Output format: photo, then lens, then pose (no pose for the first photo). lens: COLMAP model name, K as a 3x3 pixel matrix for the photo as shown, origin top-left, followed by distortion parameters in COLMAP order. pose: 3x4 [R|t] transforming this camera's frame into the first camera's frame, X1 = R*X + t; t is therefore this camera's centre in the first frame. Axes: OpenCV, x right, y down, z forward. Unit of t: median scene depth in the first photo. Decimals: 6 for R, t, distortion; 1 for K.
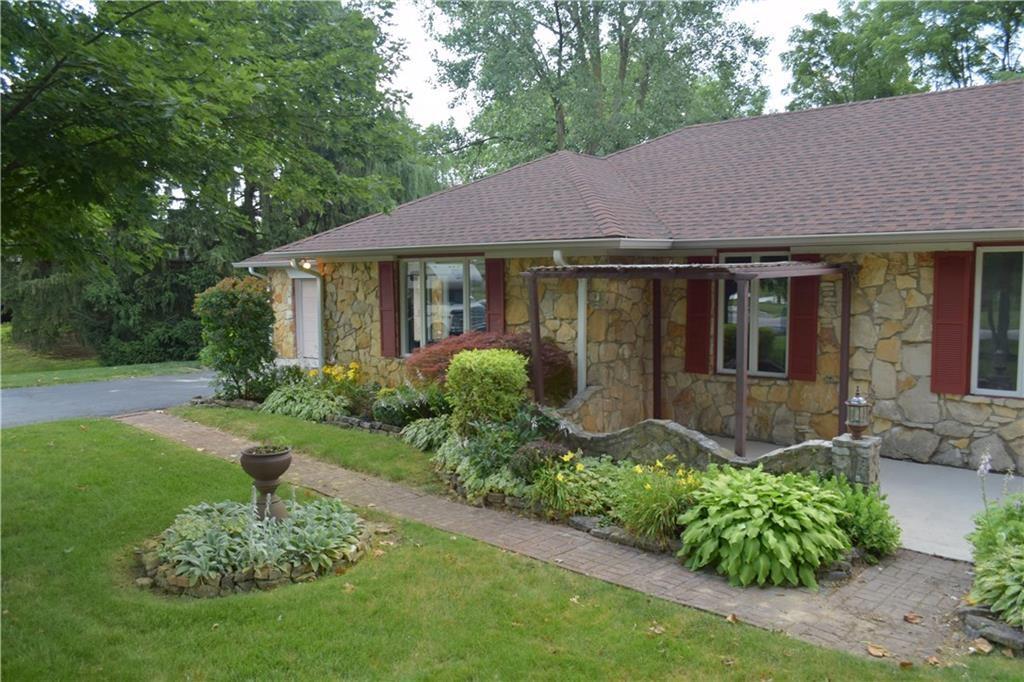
lens RADIAL K [[802.6, 0, 512.0], [0, 802.6, 341.0], [0, 0, 1]] dist [-0.002866, -0.000917]
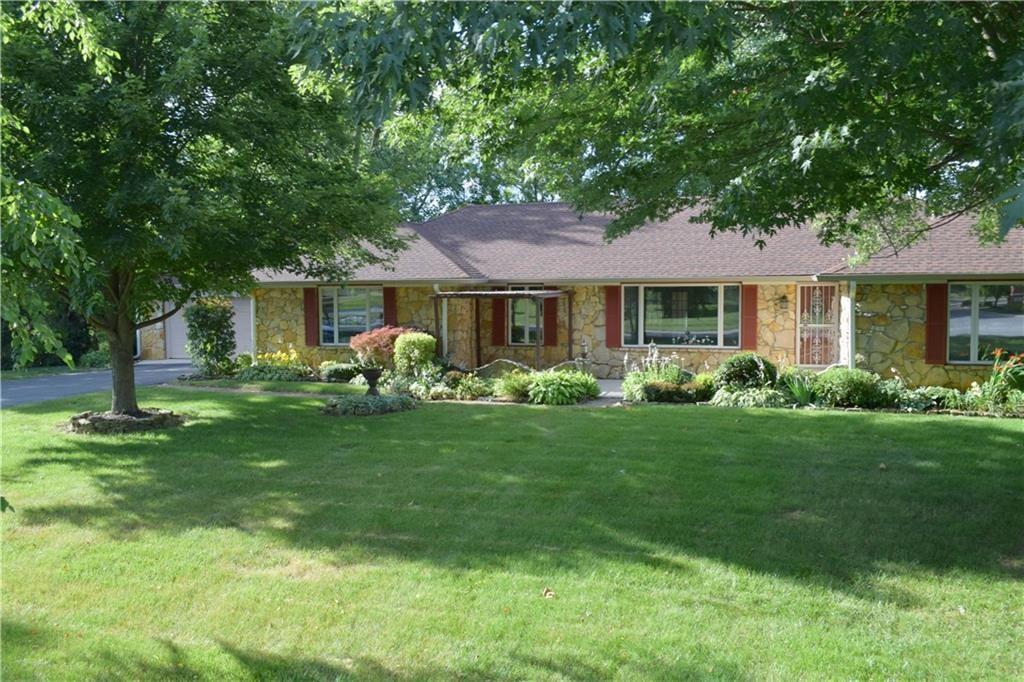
lens RADIAL K [[802.6, 0, 512.0], [0, 802.6, 341.0], [0, 0, 1]] dist [-0.002866, -0.000917]
pose [[0.927023, -0.025140, 0.374160, -0.536775], [0.032405, 0.999388, -0.013139, 0.062218], [-0.373601, 0.024305, 0.927271, -0.941714]]
